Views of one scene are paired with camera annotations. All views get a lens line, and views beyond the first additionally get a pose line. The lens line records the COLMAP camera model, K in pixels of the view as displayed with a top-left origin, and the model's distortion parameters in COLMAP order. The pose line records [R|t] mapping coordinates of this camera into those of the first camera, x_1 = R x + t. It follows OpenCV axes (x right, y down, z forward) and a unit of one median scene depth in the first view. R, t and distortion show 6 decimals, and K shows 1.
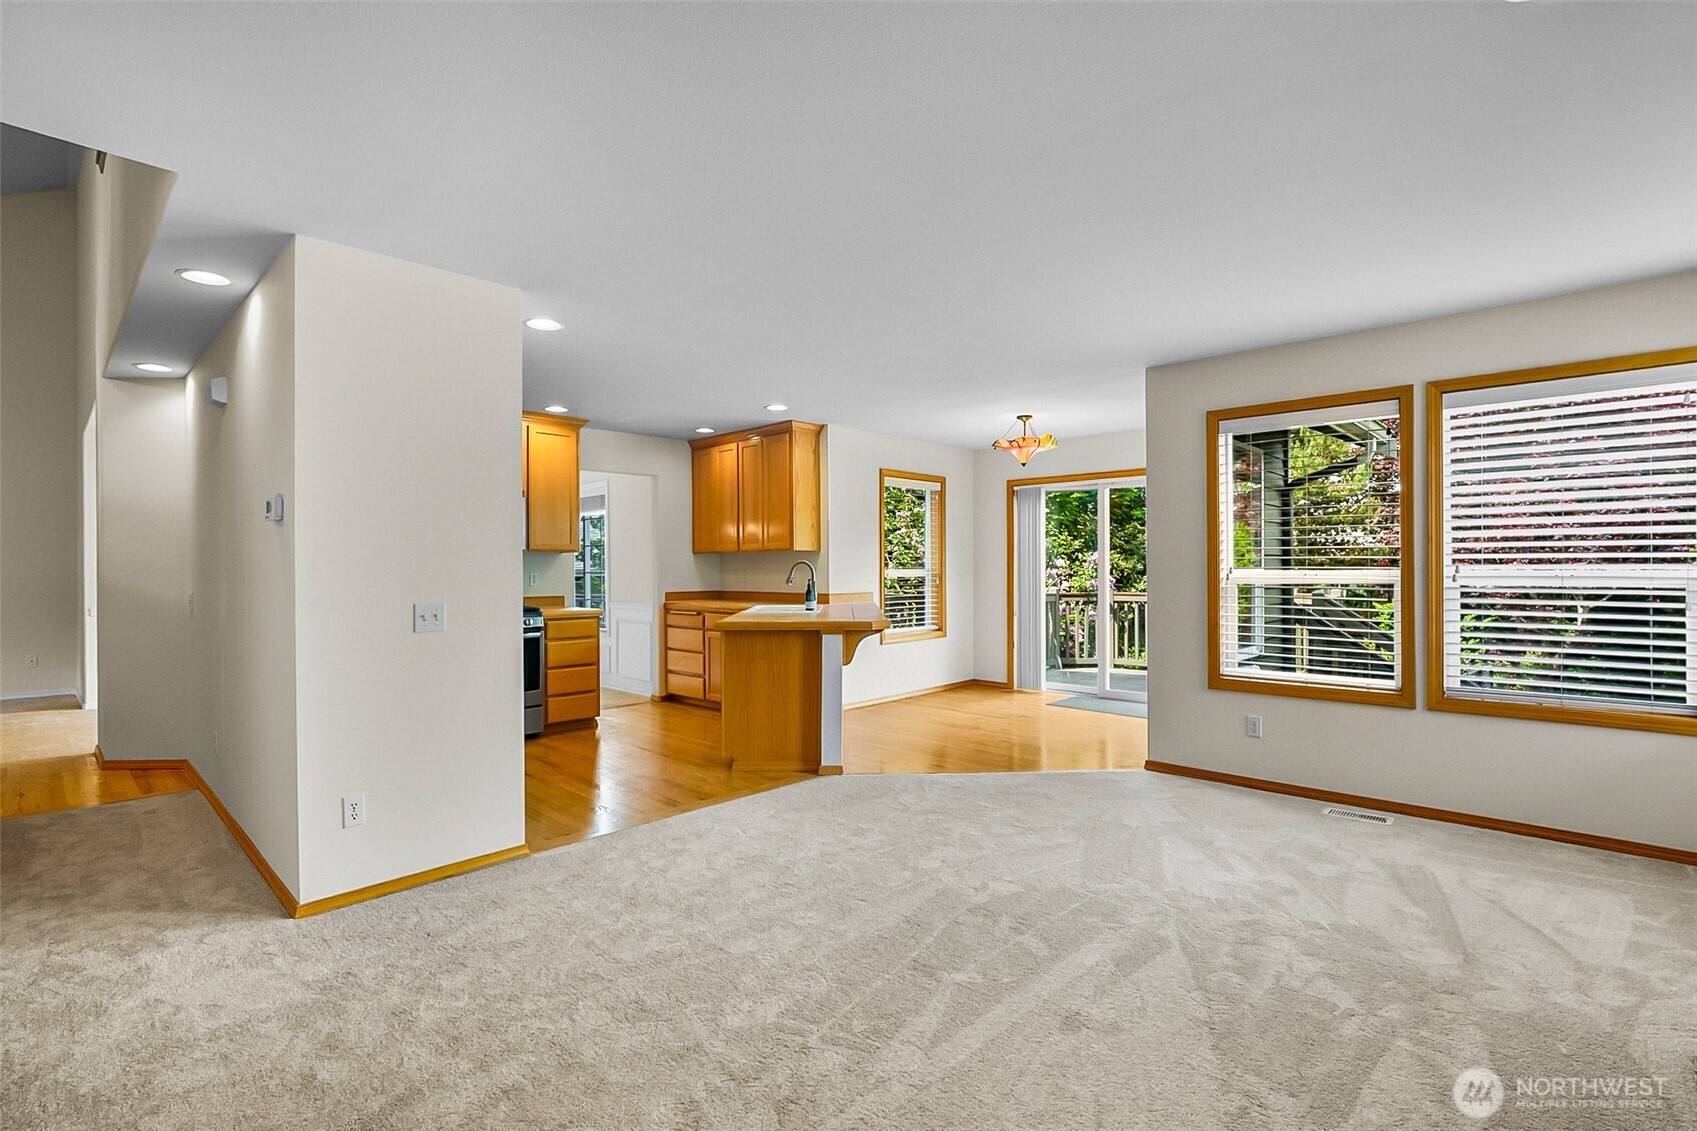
lens RADIAL K [[787.7, 0, 845.1], [0, 787.7, 568.1], [0, 0, 1]] dist [-0.008612, 0.000886]
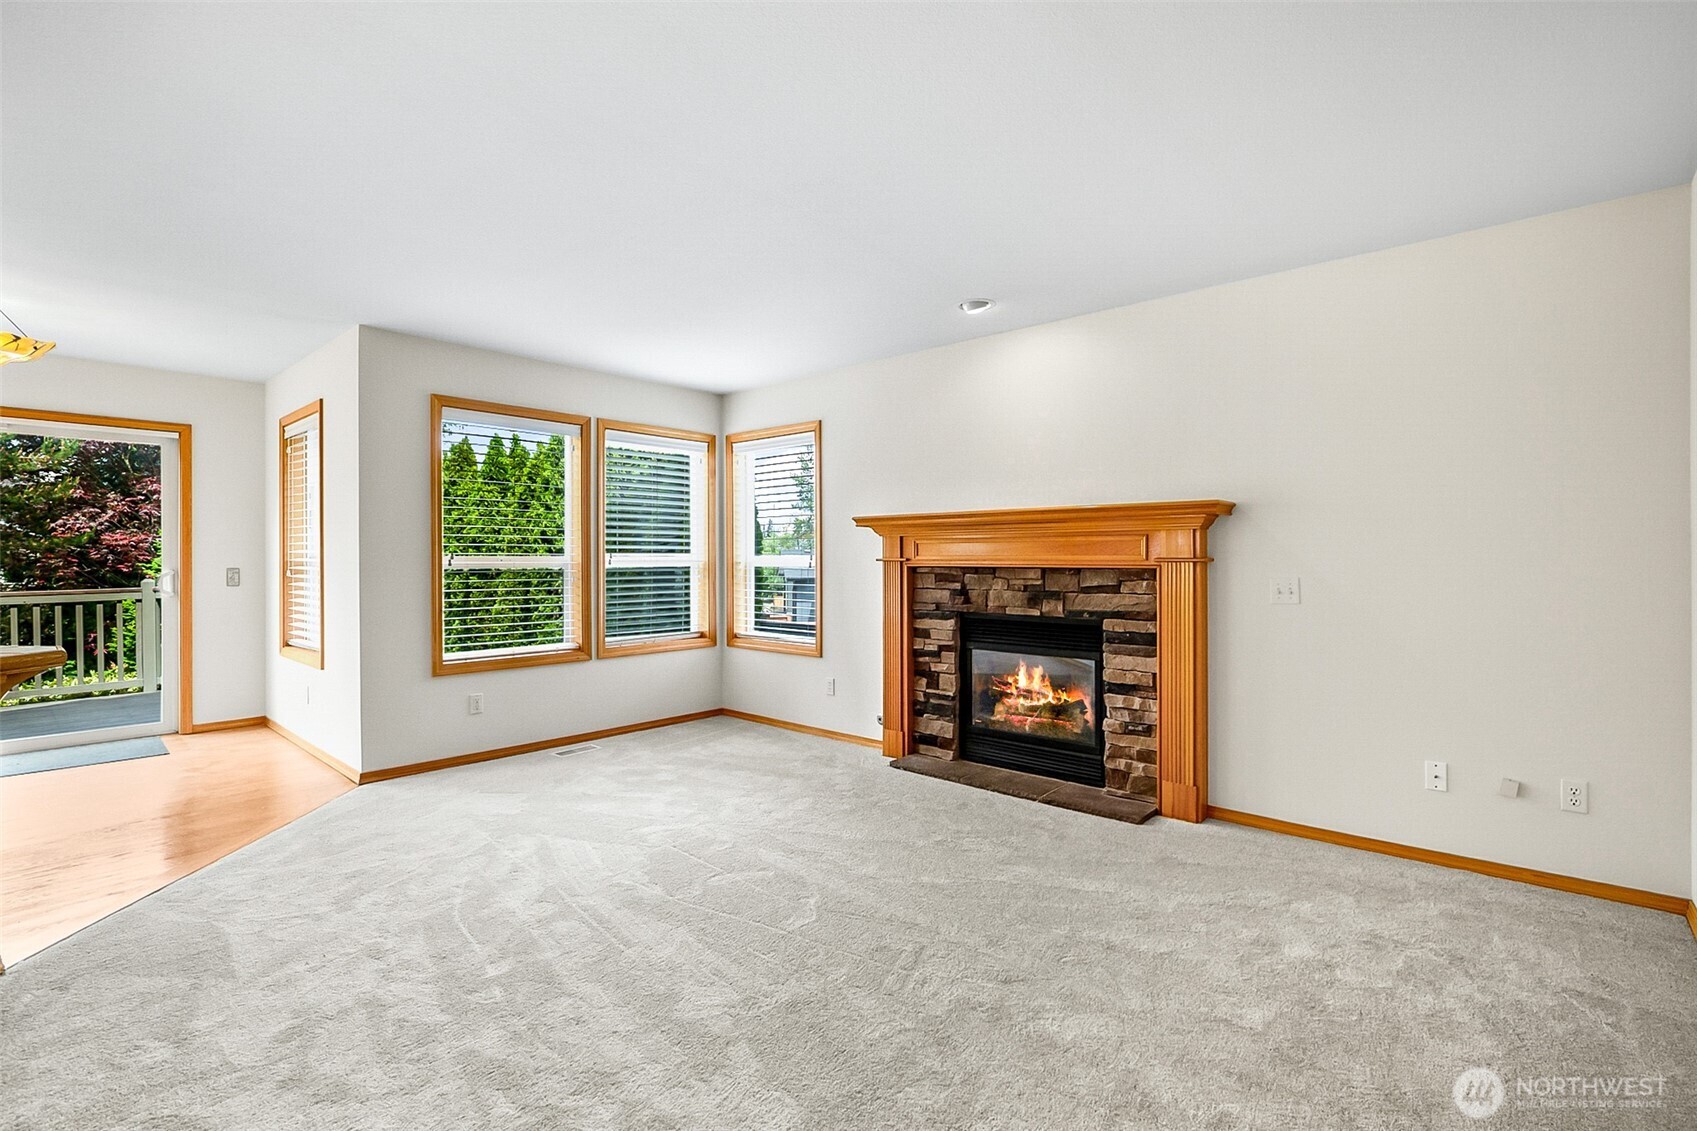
lens RADIAL K [[776.5, 0, 847.9], [0, 776.5, 561.7], [0, 0, 1]] dist [-0.014112, 0.001519]
pose [[-0.029665, -0.002236, 0.999557, -0.341459], [0.000321, 0.999997, 0.002246, 0.004775], [-0.999560, 0.000387, -0.029665, 0.336597]]
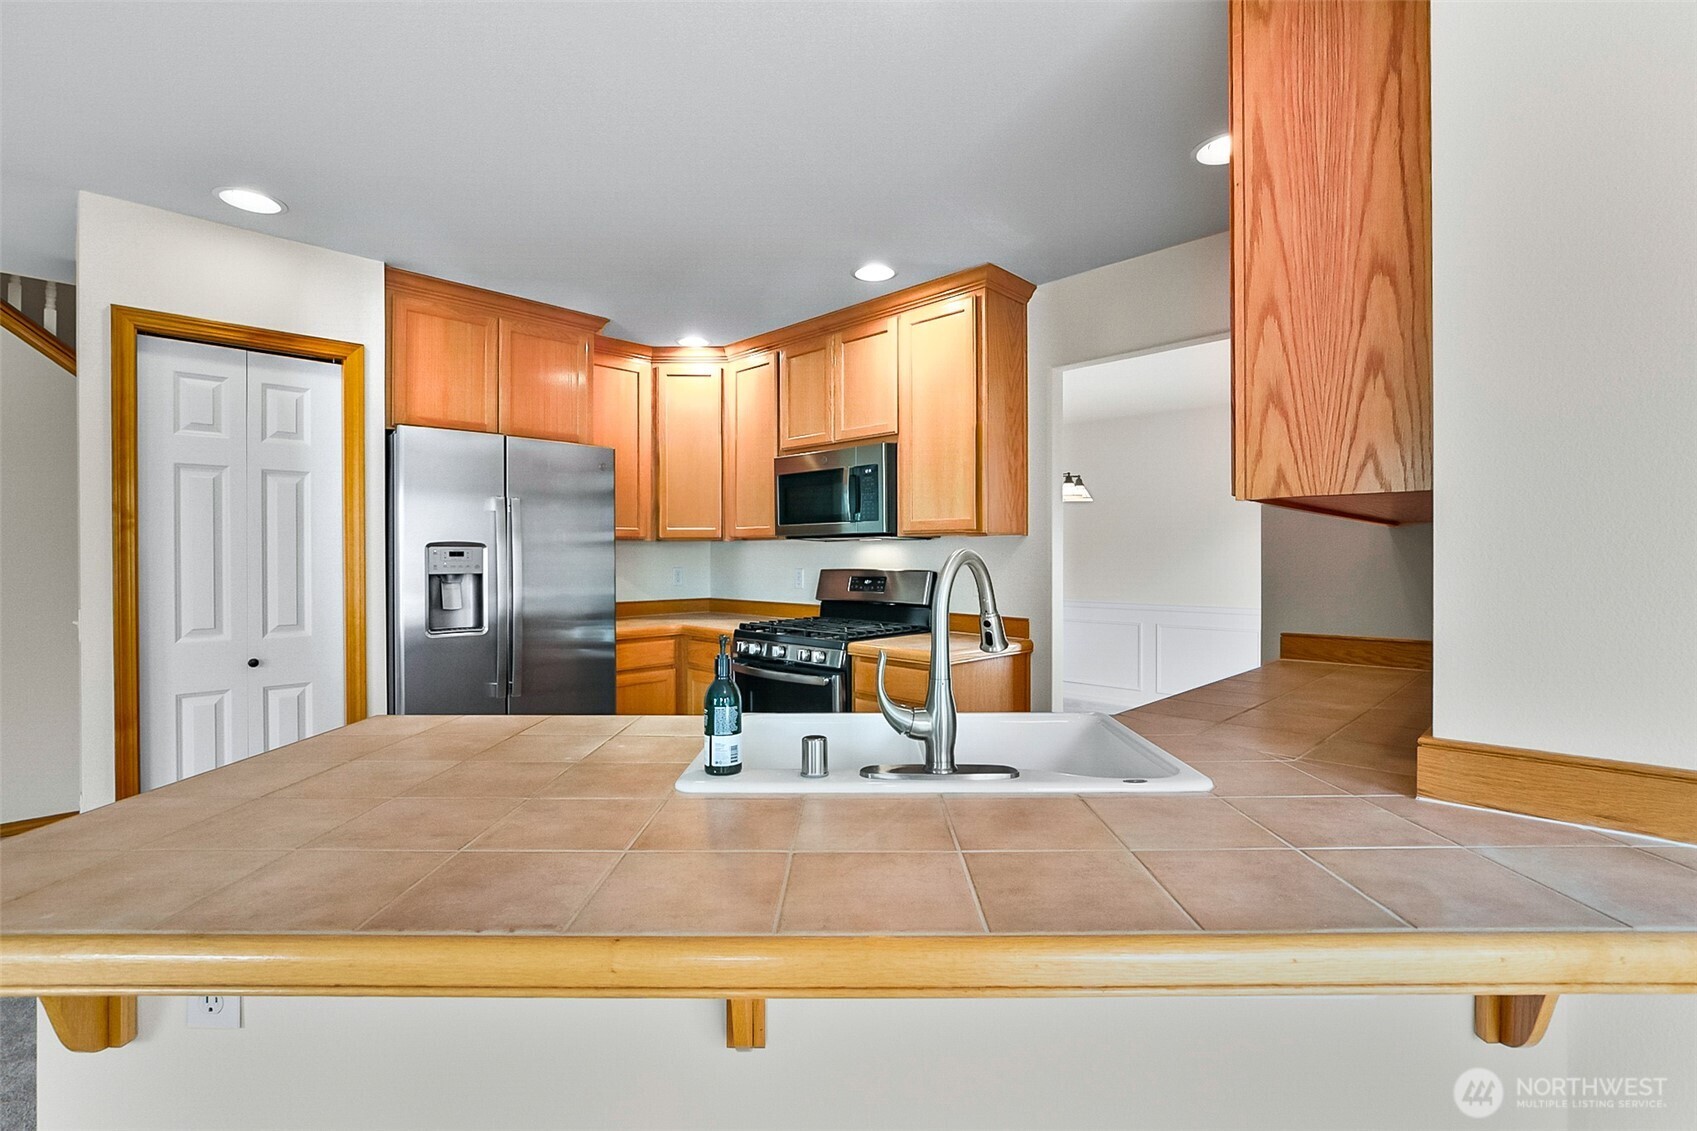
lens RADIAL K [[766.8, 0, 848.5], [0, 766.8, 565.5], [0, 0, 1]] dist [-0.015475, 0.000577]
pose [[-0.009504, 0.018941, -0.999775, 0.142289], [0.001966, 0.999819, 0.018923, -0.008545], [0.999953, -0.001785, -0.009540, 0.851066]]
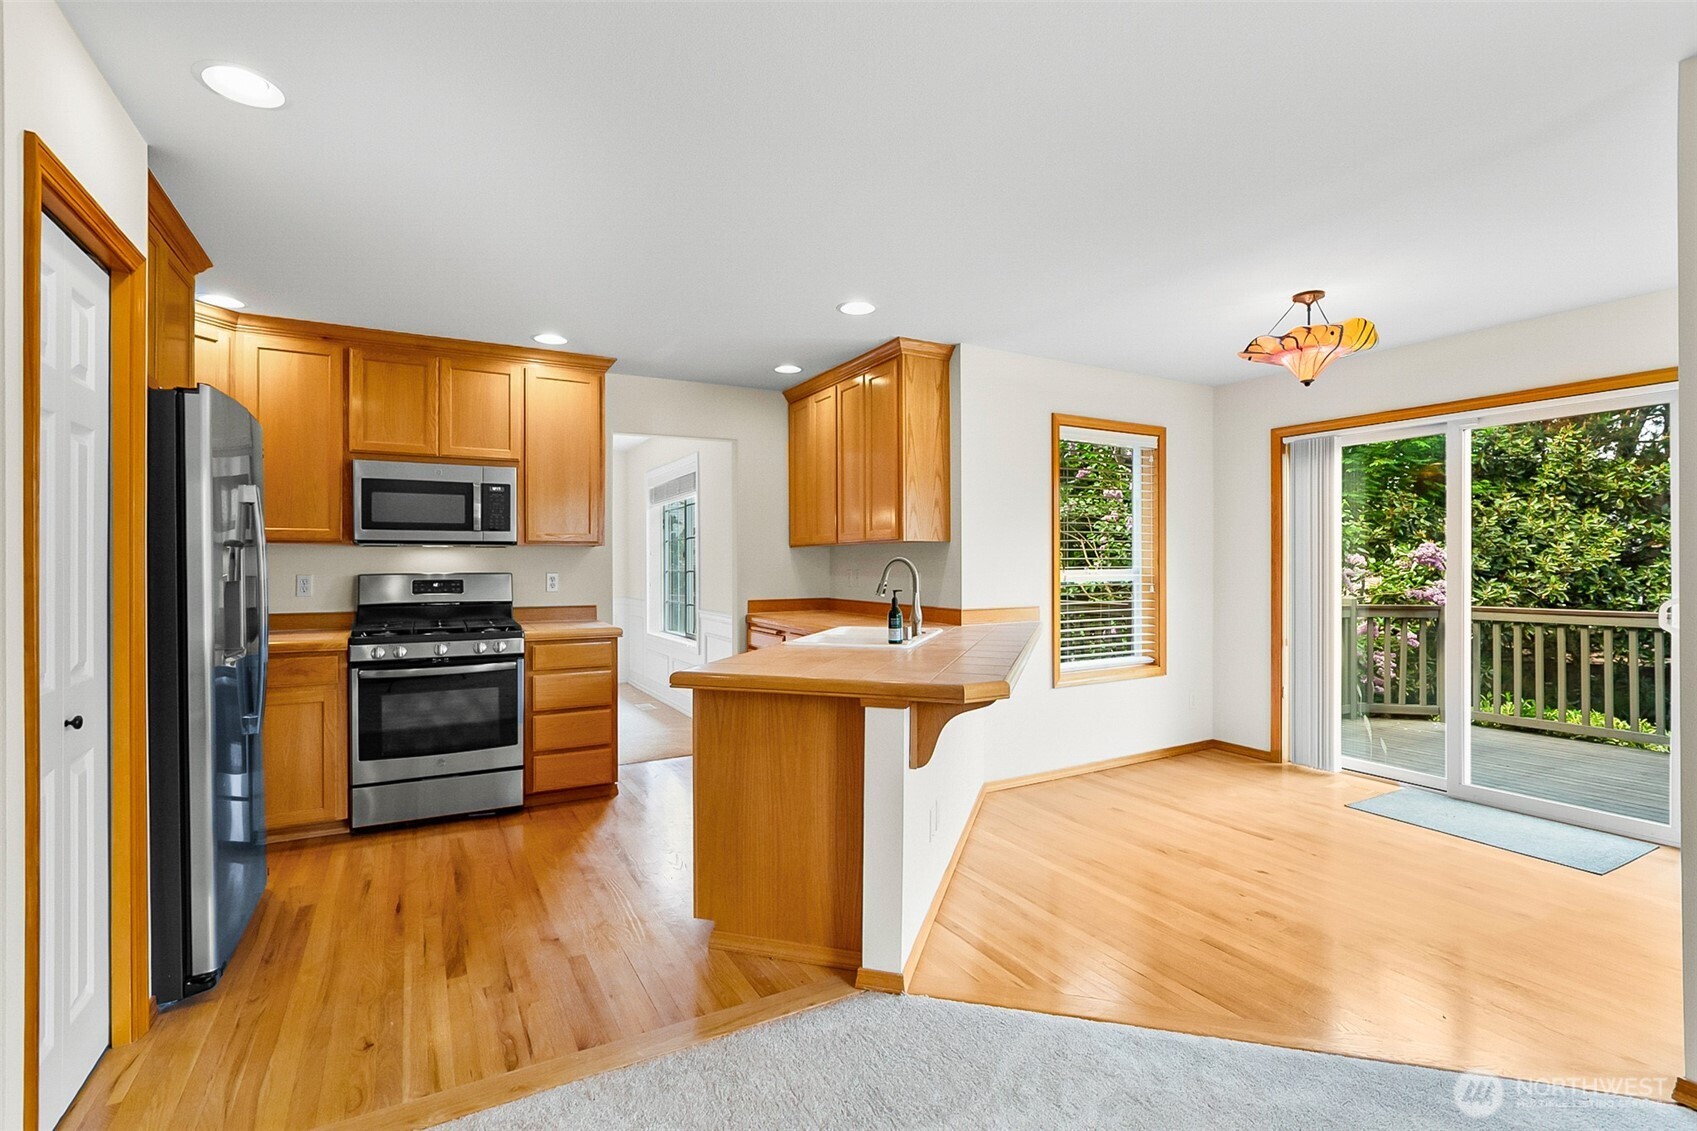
lens RADIAL K [[776.5, 0, 847.9], [0, 776.5, 561.7], [0, 0, 1]] dist [-0.014112, 0.001519]
pose [[0.957275, 0.002989, -0.289163, 0.070809], [-0.003258, 0.999995, -0.000449, -0.005114], [0.289160, 0.001372, 0.957280, 0.362768]]
